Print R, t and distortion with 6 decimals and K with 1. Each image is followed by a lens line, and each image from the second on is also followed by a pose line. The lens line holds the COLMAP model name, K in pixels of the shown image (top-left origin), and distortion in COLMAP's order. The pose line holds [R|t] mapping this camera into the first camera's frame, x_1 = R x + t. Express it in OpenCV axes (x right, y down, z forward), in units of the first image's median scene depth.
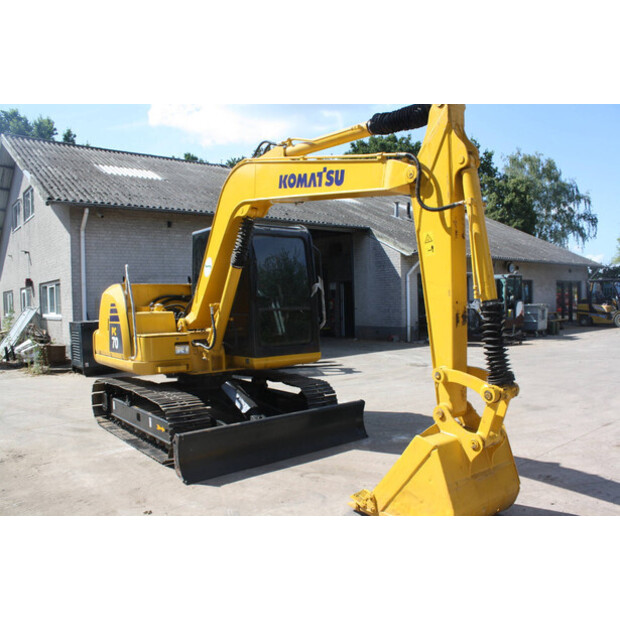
lens RADIAL K [[517.8, 0, 308.3], [0, 517.8, 319.3], [0, 0, 1]] dist [-0.168084, 0.135318]
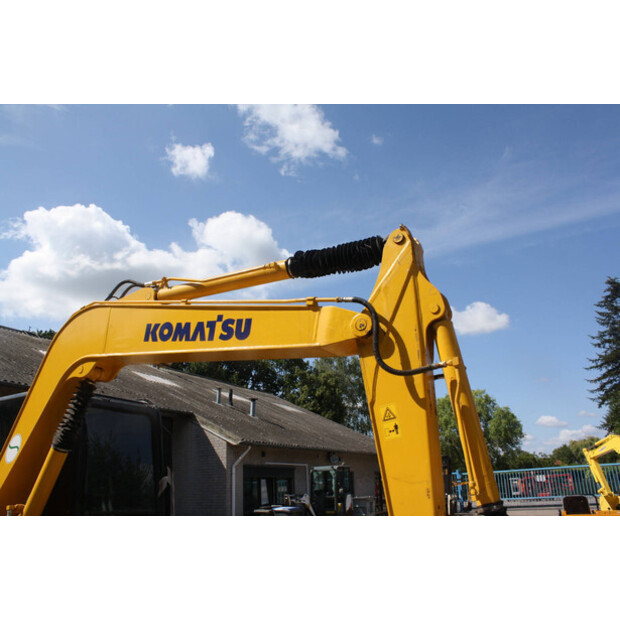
lens RADIAL K [[517.8, 0, 308.3], [0, 517.8, 319.3], [0, 0, 1]] dist [-0.168084, 0.135318]
pose [[0.931271, 0.105743, 0.348644, -0.034890], [0.026193, 0.935044, -0.353562, -0.008907], [-0.363384, 0.338394, 0.868010, 0.102705]]
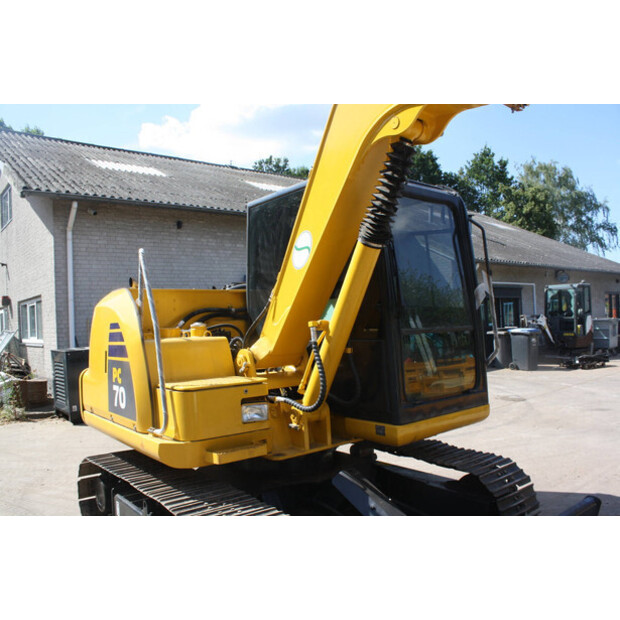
lens RADIAL K [[517.8, 0, 308.3], [0, 517.8, 319.3], [0, 0, 1]] dist [-0.168084, 0.135318]
pose [[0.999815, -0.014976, 0.012046, -0.091063], [0.015418, 0.999179, -0.037470, -0.005857], [-0.011475, 0.037649, 0.999225, 0.224684]]
